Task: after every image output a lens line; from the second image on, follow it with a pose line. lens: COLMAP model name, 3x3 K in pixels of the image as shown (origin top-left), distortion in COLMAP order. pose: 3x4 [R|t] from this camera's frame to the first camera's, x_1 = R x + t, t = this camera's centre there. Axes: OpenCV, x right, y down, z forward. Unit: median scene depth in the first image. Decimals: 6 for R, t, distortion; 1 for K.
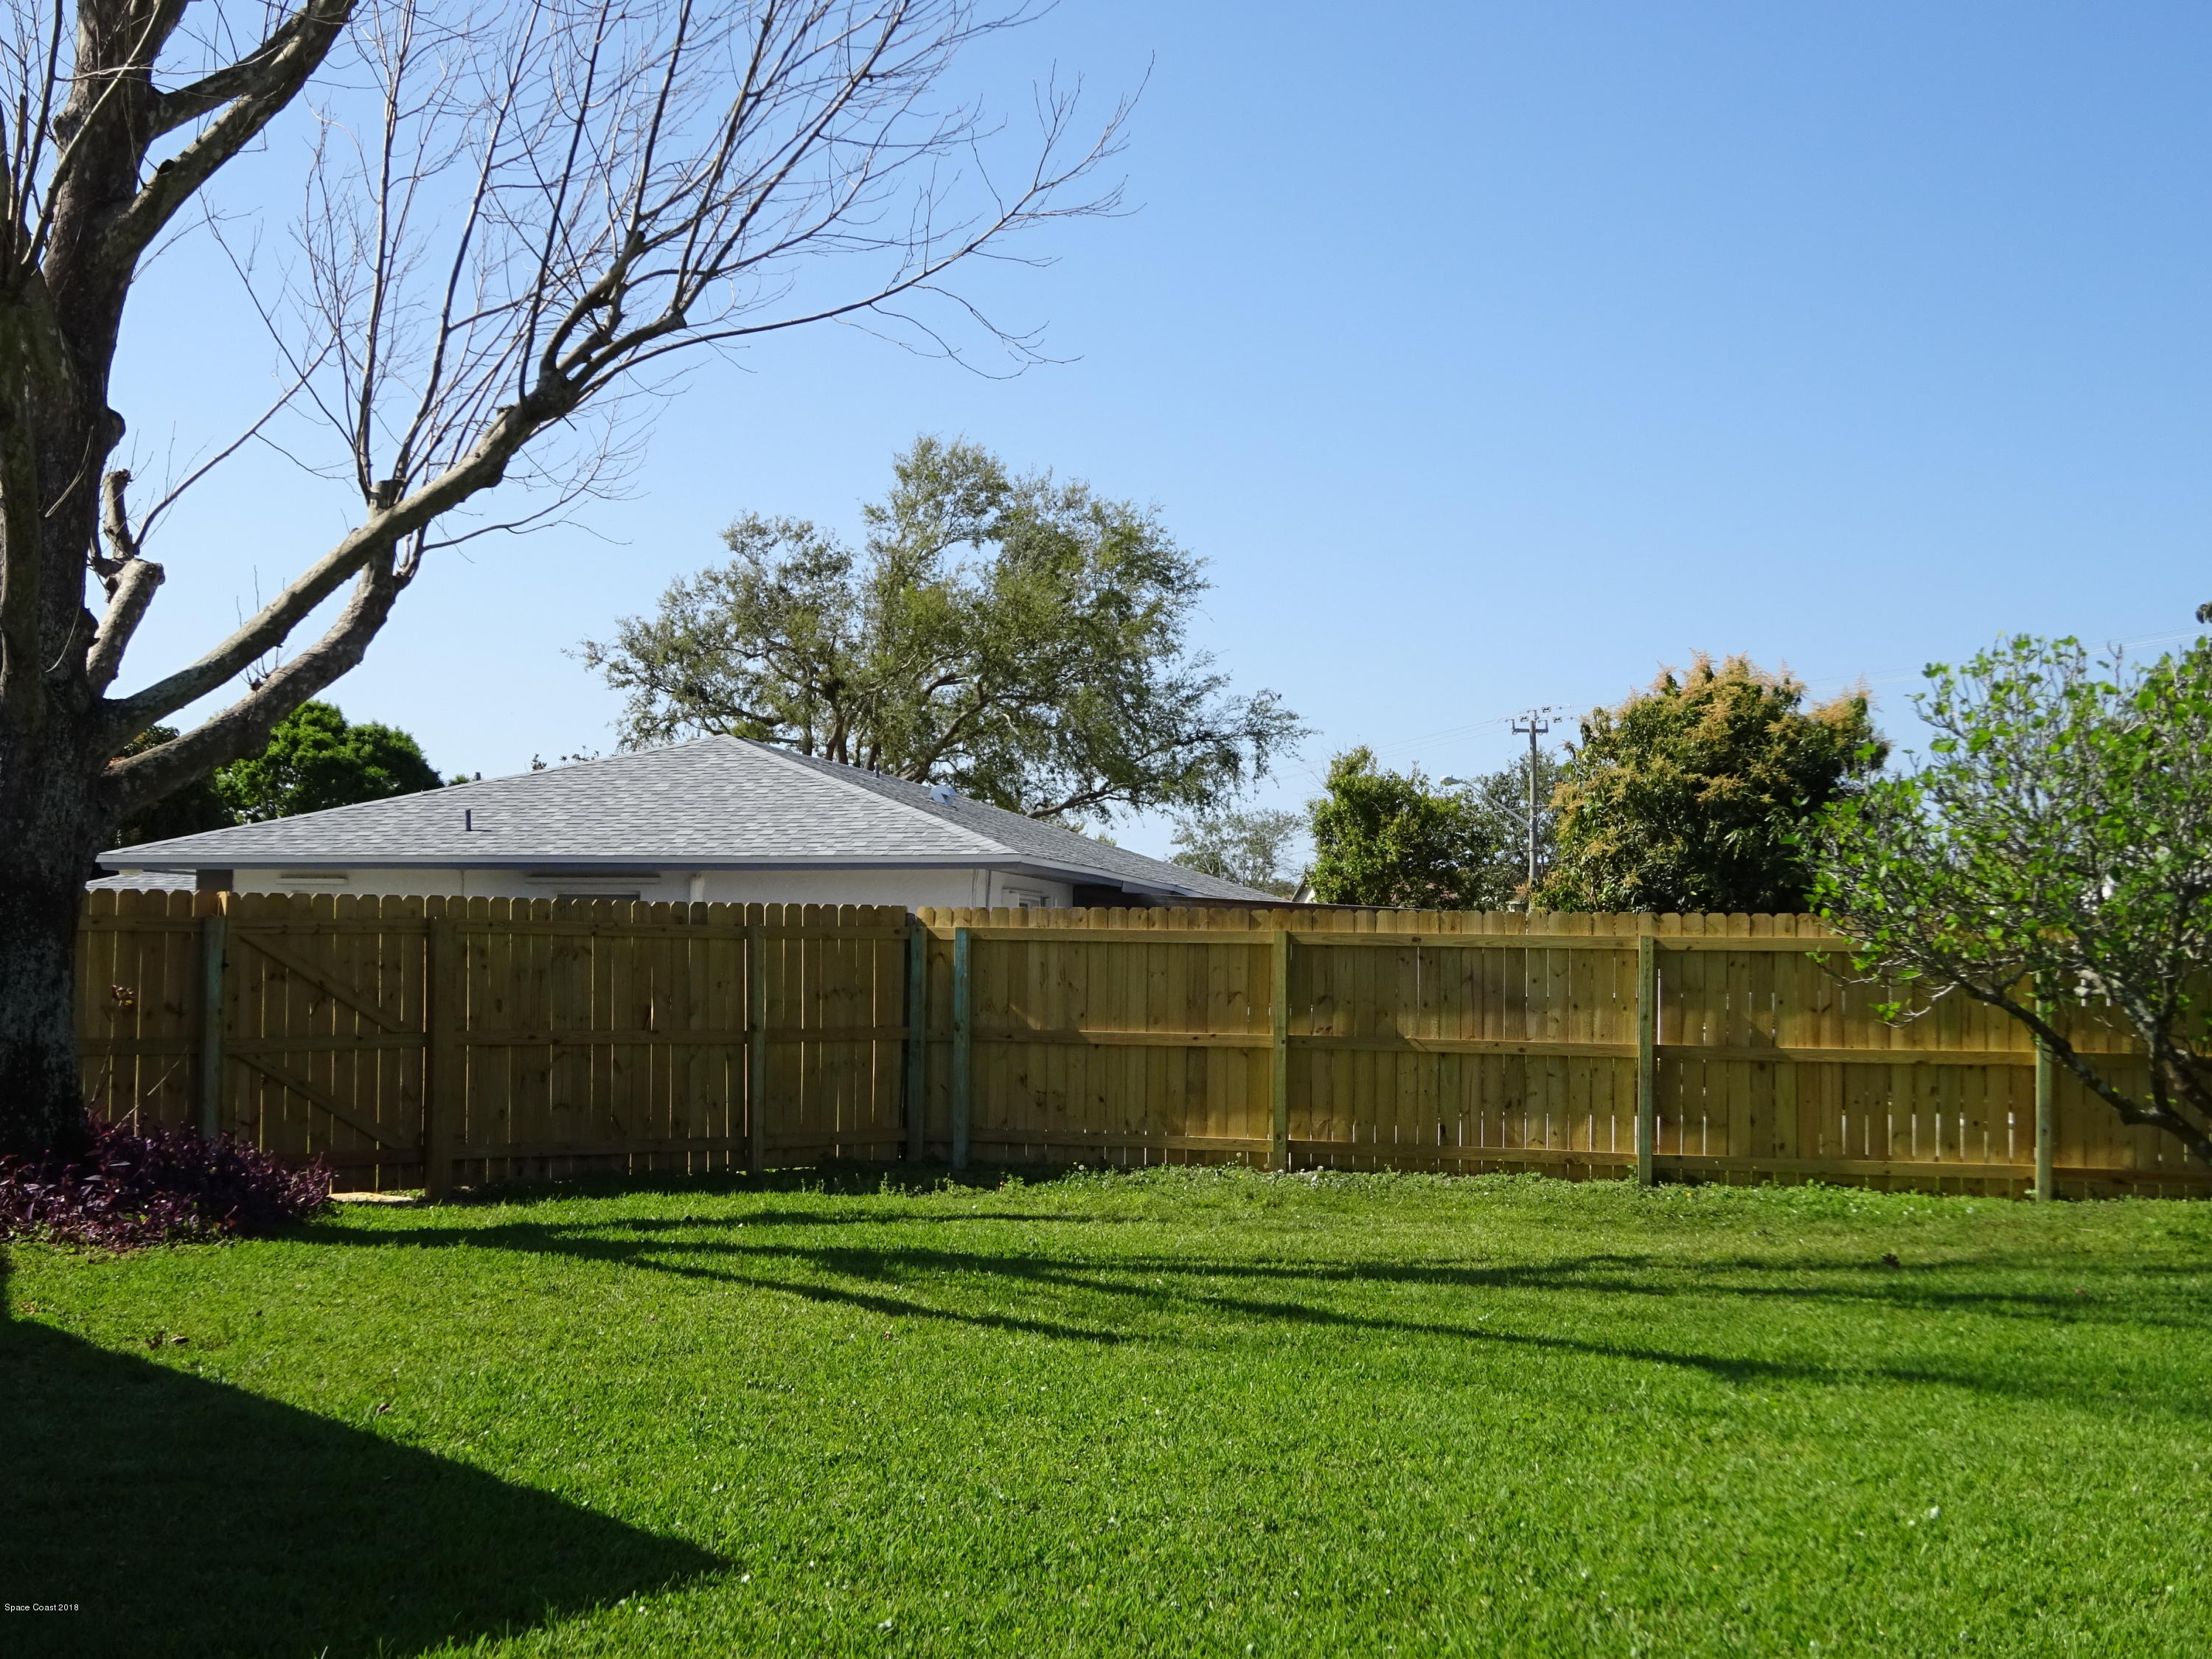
lens RADIAL K [[2627.6, 0, 1095.9], [0, 2627.6, 820.3], [0, 0, 1]] dist [-0.061788, 0.000000]
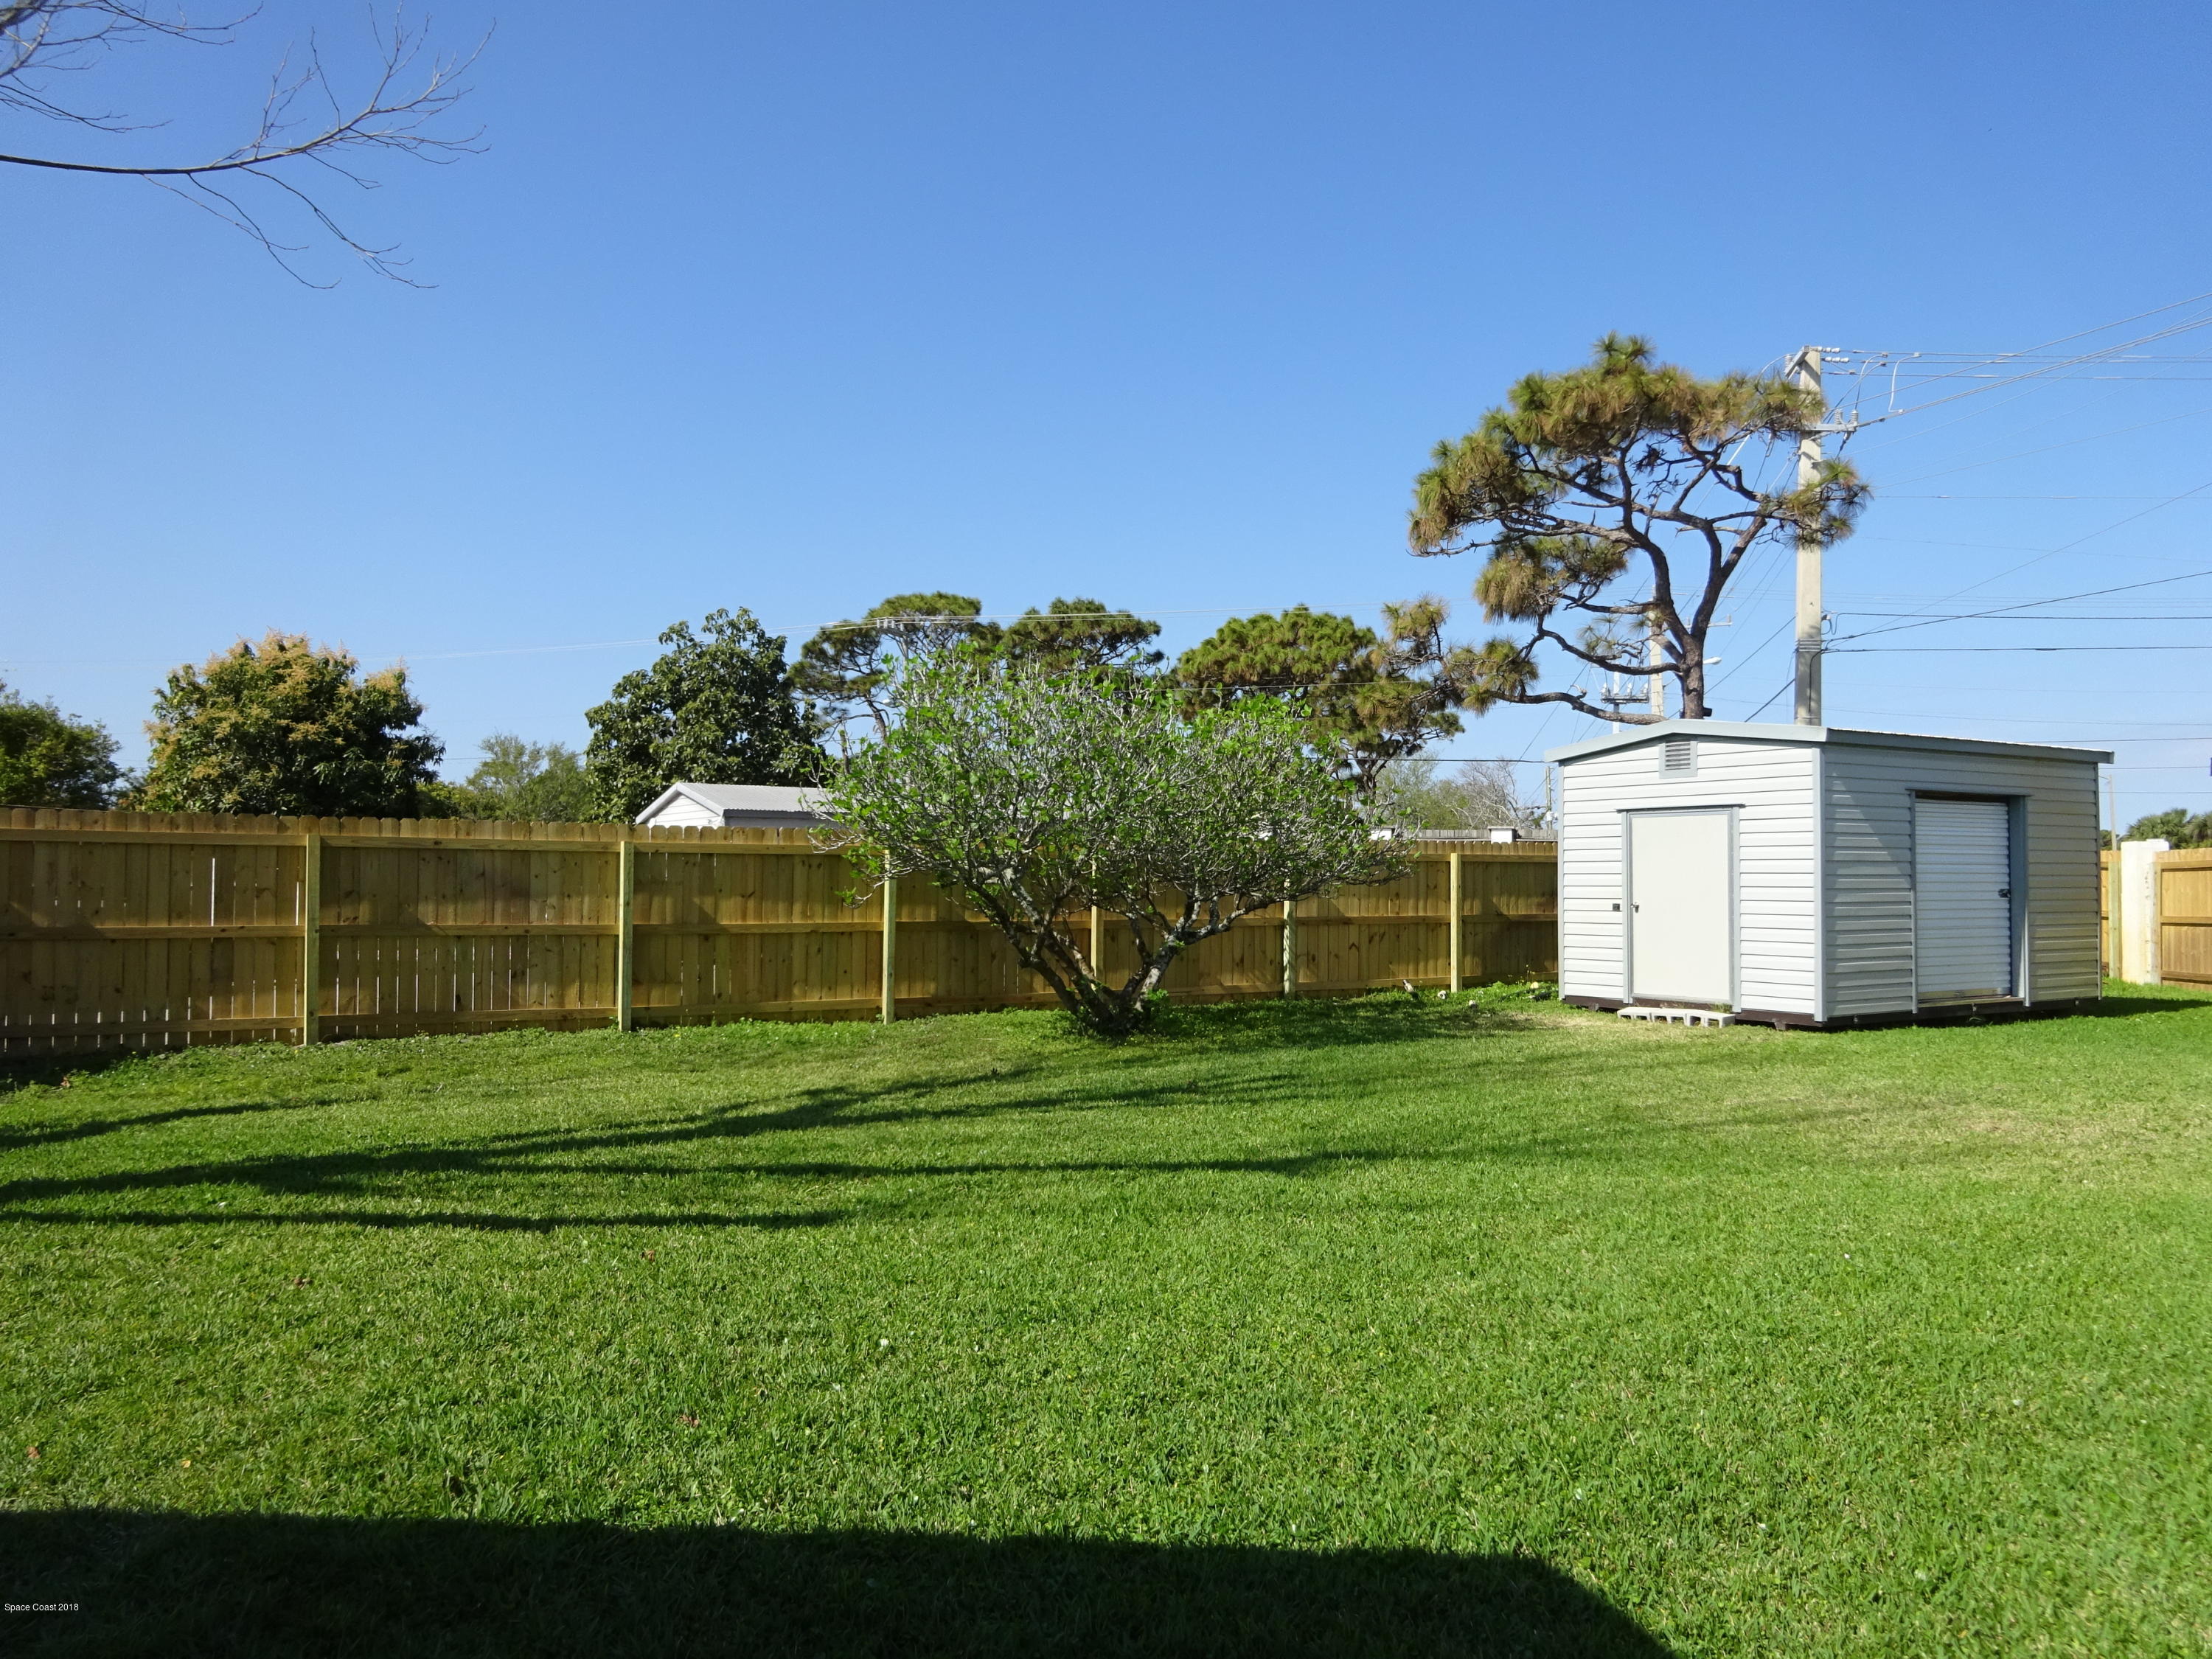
lens RADIAL K [[1638.3, 0, 1124.8], [0, 1638.3, 793.7], [0, 0, 1]] dist [0.001909, 0.025164]
pose [[0.682646, 0.027532, 0.730230, -0.210656], [-0.038318, 0.999264, -0.001854, 0.012003], [-0.729744, -0.026715, 0.683199, 0.247515]]
